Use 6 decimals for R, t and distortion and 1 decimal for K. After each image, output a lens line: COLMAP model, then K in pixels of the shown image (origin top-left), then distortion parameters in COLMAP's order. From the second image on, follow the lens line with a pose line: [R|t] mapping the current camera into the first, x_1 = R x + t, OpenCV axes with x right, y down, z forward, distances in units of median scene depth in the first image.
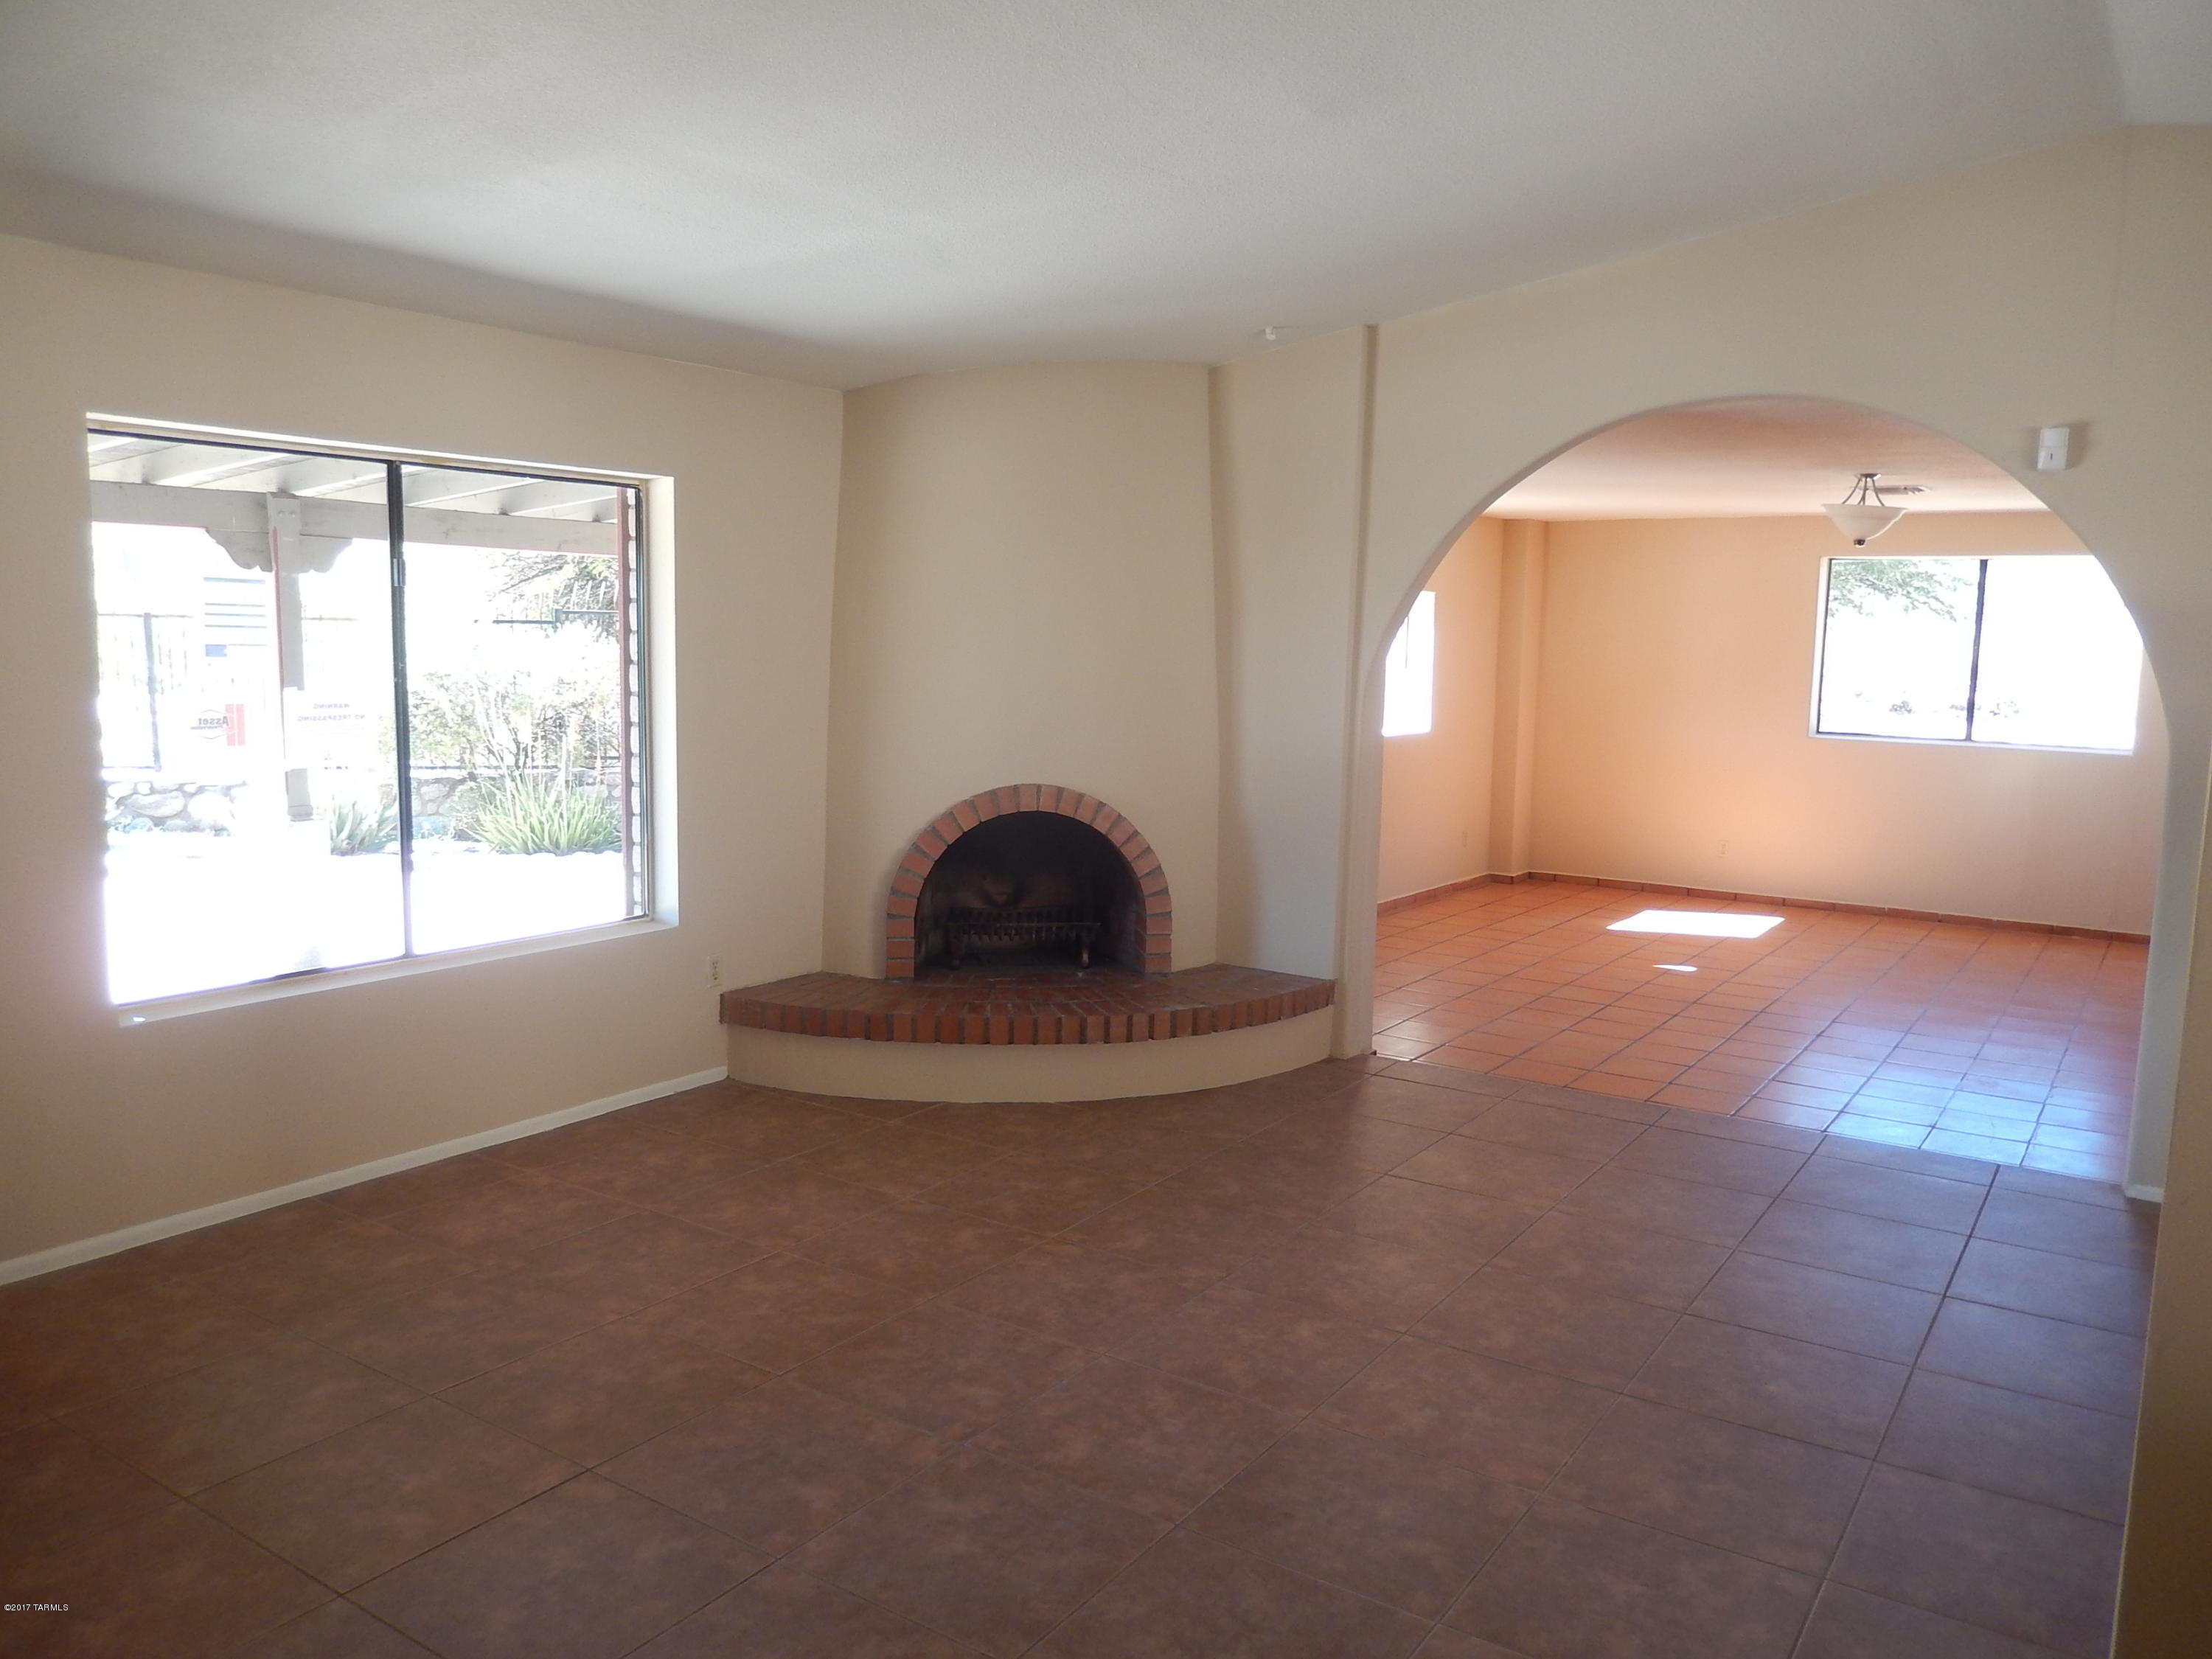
lens RADIAL K [[1628.0, 0, 1107.5], [0, 1628.0, 829.7], [0, 0, 1]] dist [-0.002144, -0.006993]
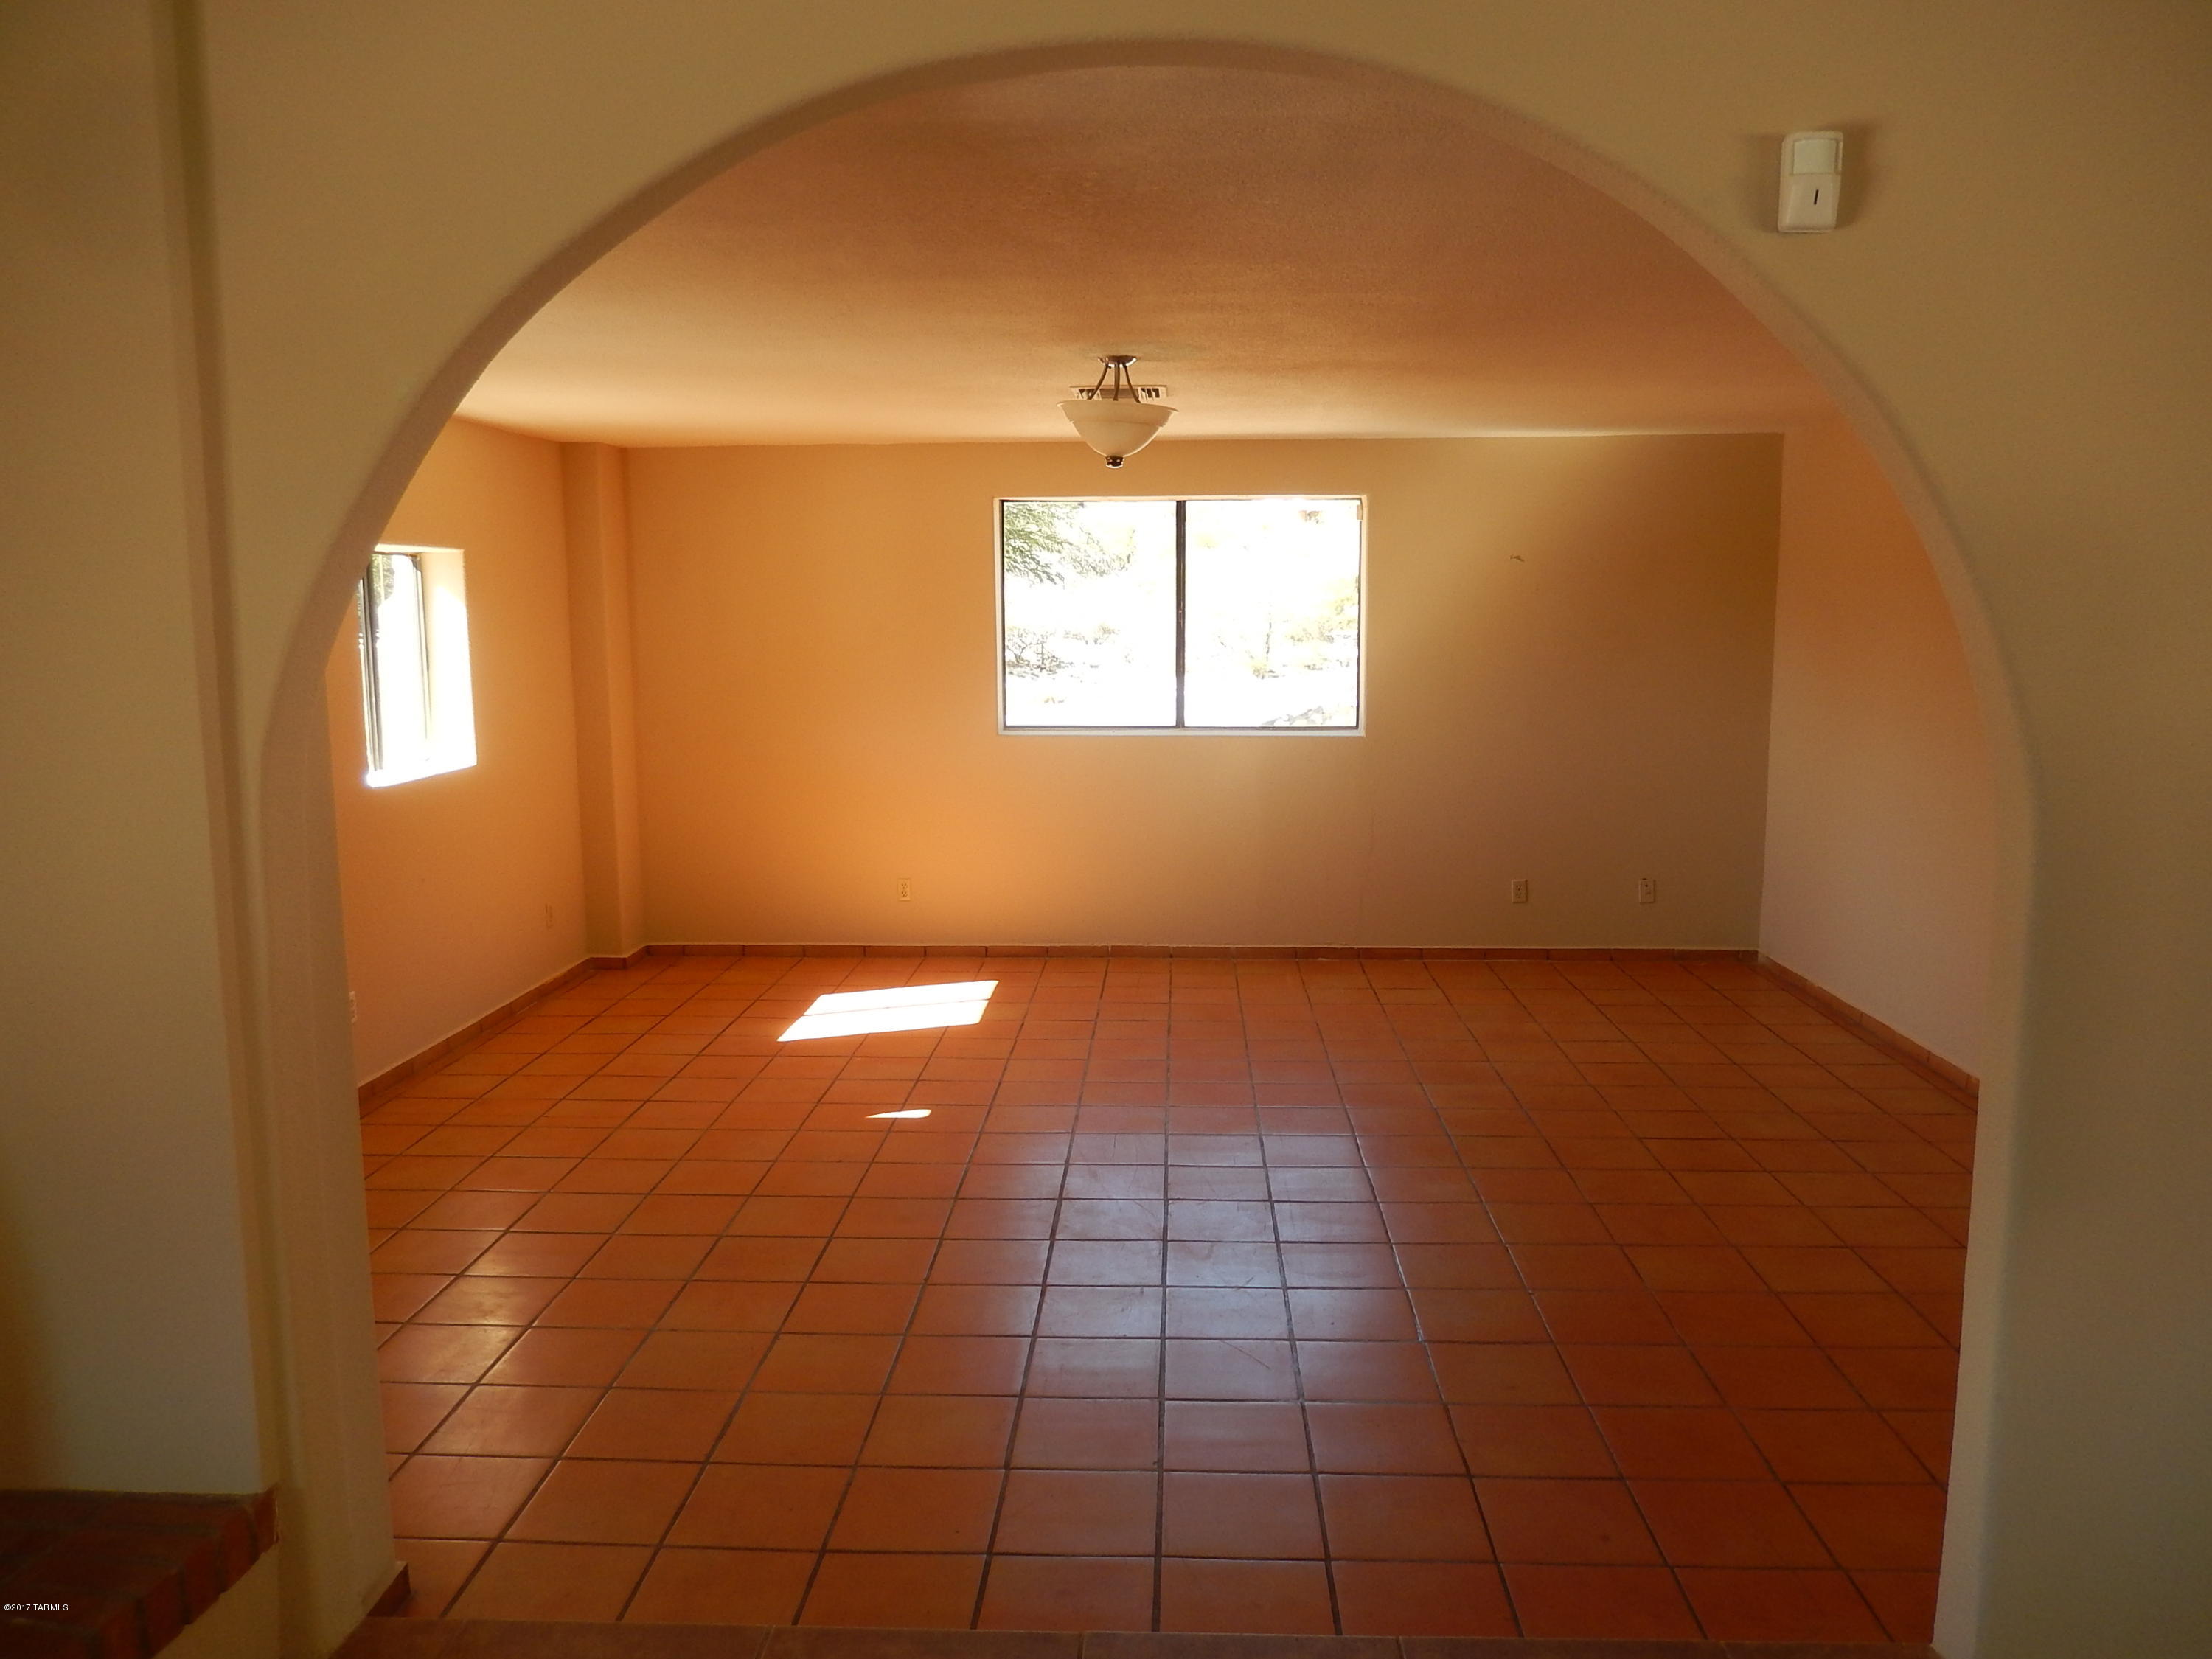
lens RADIAL K [[1628.0, 0, 1105.3], [0, 1628.0, 828.2], [0, 0, 1]] dist [-0.002144, -0.006993]
pose [[0.848829, -0.101007, 0.518929, 0.076948], [0.092315, 0.994817, 0.042633, -0.043813], [-0.520545, 0.011717, 0.853754, 0.338669]]
